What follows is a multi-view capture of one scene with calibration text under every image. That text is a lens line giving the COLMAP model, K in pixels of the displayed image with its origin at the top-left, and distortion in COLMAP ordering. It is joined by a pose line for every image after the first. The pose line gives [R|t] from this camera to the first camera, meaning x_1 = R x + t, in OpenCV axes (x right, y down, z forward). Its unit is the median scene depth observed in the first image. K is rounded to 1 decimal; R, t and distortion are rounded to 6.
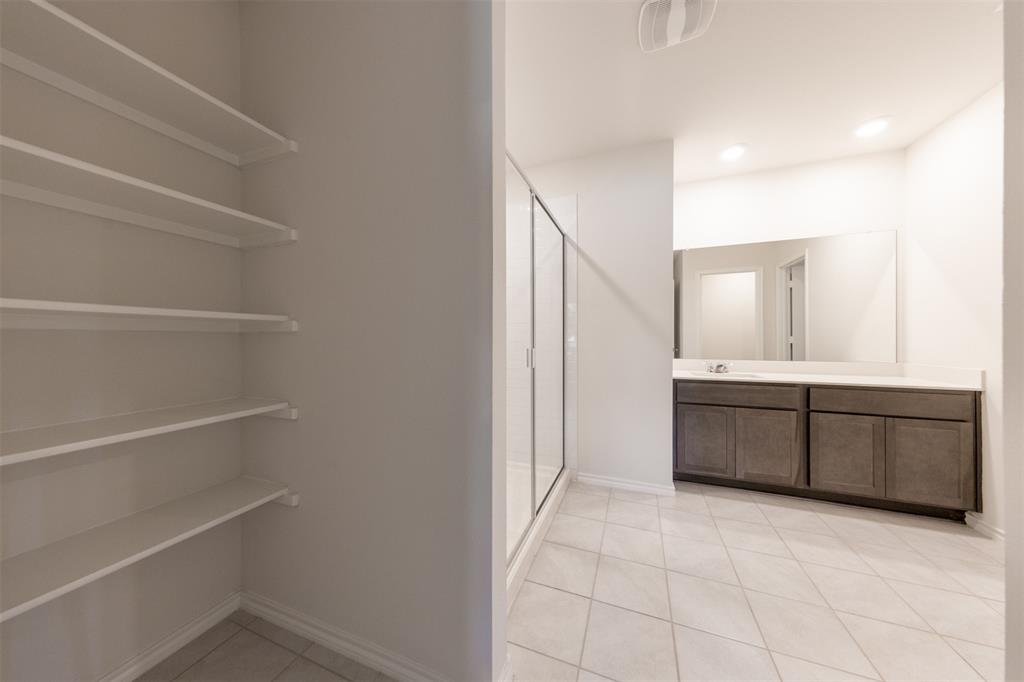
lens RADIAL K [[318.9, 0, 512.0], [0, 318.9, 341.0], [0, 0, 1]] dist [0.000189, -0.000033]
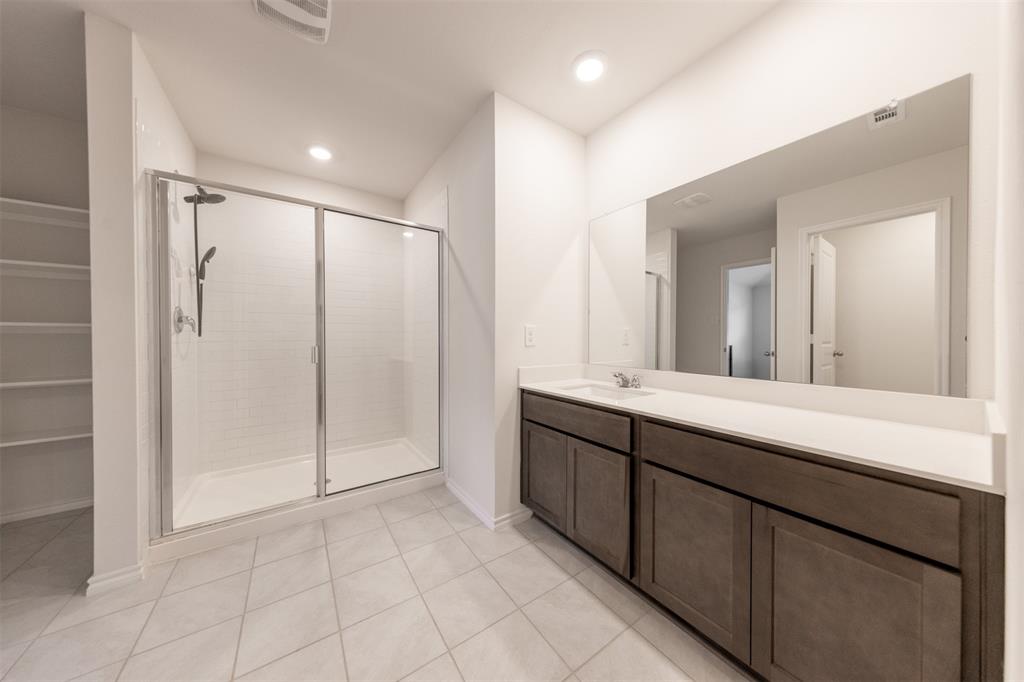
lens RADIAL K [[318.9, 0, 512.0], [0, 318.9, 341.0], [0, 0, 1]] dist [0.000189, -0.000033]
pose [[0.832989, 0.010131, -0.553197, 1.020099], [-0.009787, 0.999946, 0.003576, -0.001661], [0.553203, 0.002435, 0.833043, 0.355787]]
